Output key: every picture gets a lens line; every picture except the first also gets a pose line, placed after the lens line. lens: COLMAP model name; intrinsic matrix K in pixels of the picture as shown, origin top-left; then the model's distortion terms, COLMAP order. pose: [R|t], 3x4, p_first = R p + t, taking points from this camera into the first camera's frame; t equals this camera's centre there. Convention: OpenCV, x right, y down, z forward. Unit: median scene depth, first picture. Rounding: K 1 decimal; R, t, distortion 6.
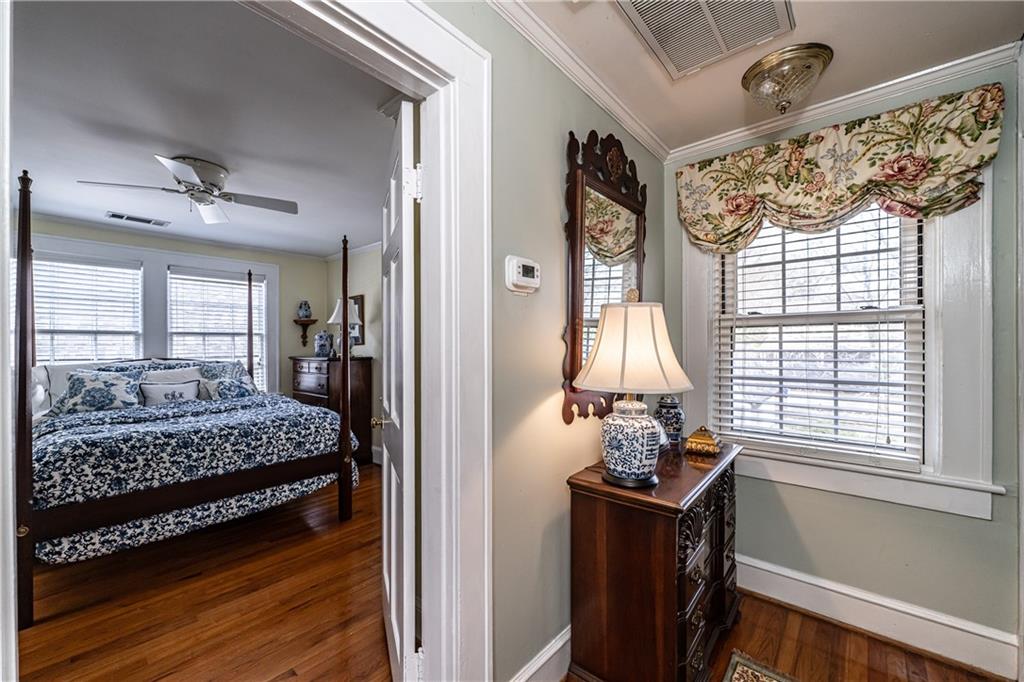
lens RADIAL K [[420.9, 0, 508.2], [0, 420.9, 344.1], [0, 0, 1]] dist [-0.000464, 0.000218]
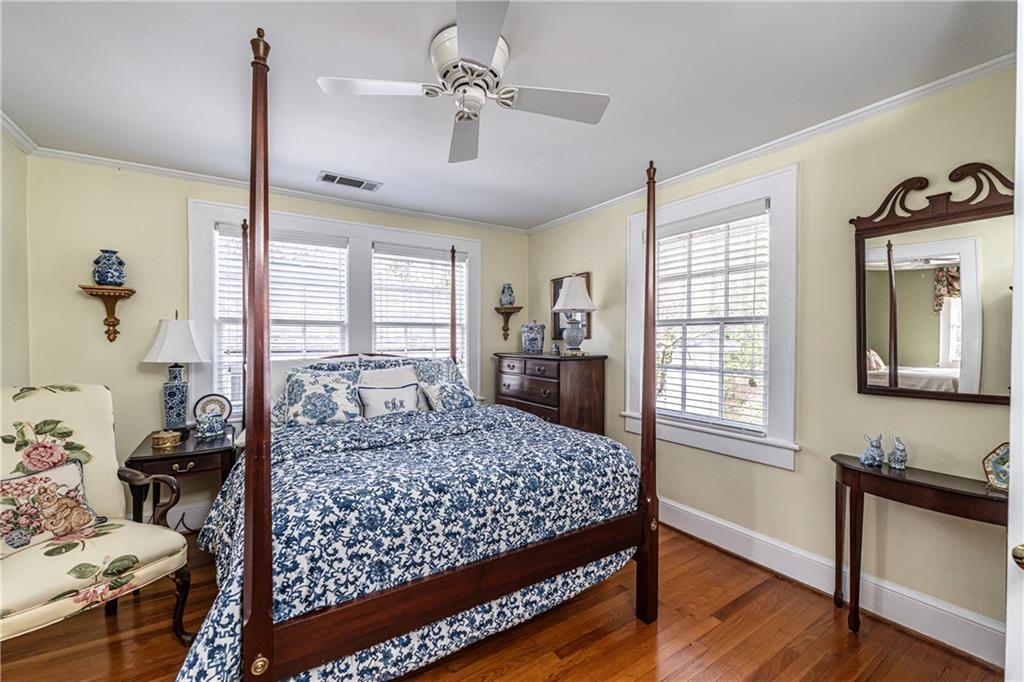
lens RADIAL K [[420.9, 0, 495.1], [0, 420.9, 345.7], [0, 0, 1]] dist [-0.000464, 0.000218]
pose [[0.958361, 0.012248, -0.285296, -0.438184], [-0.006911, 0.999782, 0.019707, -0.000424], [0.285476, -0.016915, 0.958237, 0.349288]]
